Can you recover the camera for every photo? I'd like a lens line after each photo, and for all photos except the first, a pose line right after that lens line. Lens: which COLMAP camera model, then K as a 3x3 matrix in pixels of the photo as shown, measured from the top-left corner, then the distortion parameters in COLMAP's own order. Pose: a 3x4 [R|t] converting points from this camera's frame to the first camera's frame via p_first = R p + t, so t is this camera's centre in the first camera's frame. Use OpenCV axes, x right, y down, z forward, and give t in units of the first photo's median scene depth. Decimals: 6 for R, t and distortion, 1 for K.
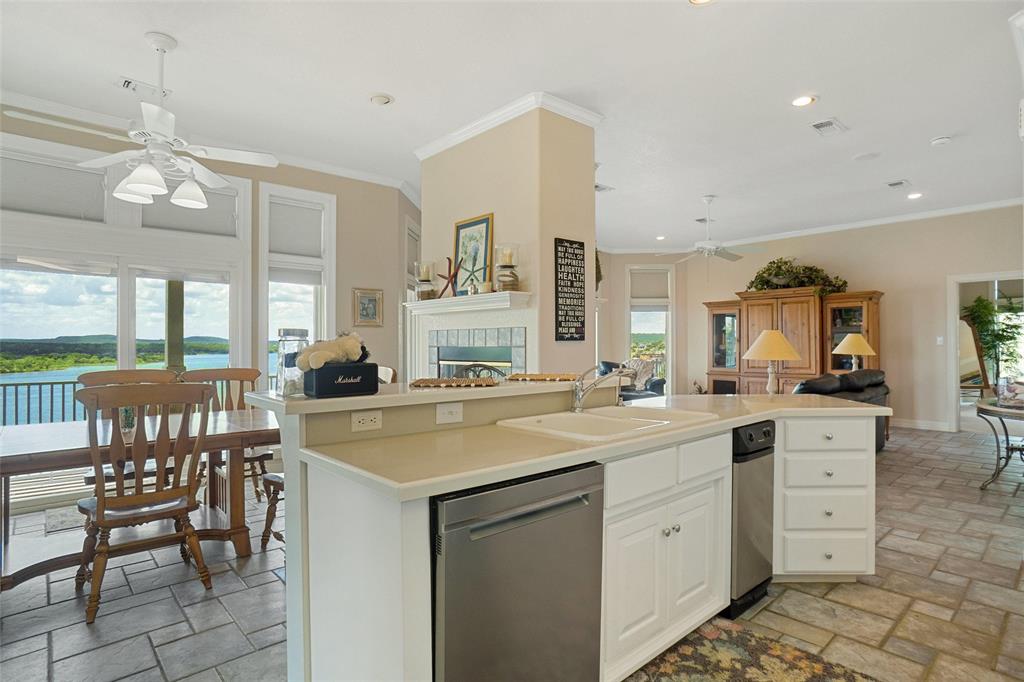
lens RADIAL K [[543.8, 0, 510.9], [0, 543.8, 341.9], [0, 0, 1]] dist [-0.044143, 0.013183]
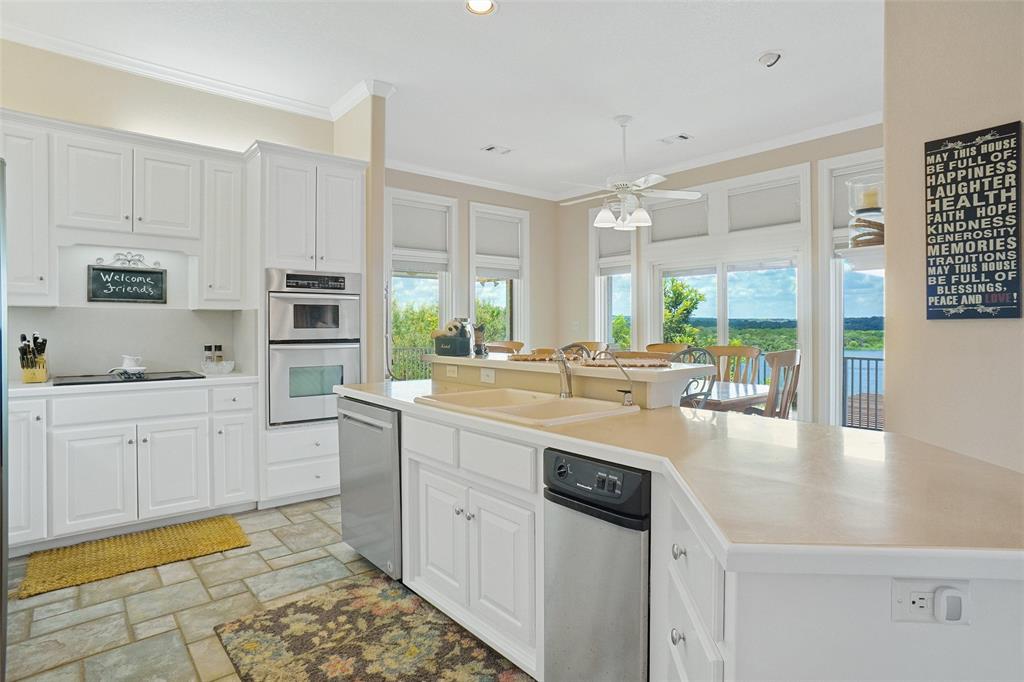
lens RADIAL K [[543.8, 0, 517.6], [0, 543.8, 330.4], [0, 0, 1]] dist [-0.044143, 0.013183]
pose [[-0.022889, 0.011197, -0.999675, 0.666120], [0.006286, 0.999919, 0.011055, 0.000322], [0.999718, -0.006031, -0.022958, 0.578259]]
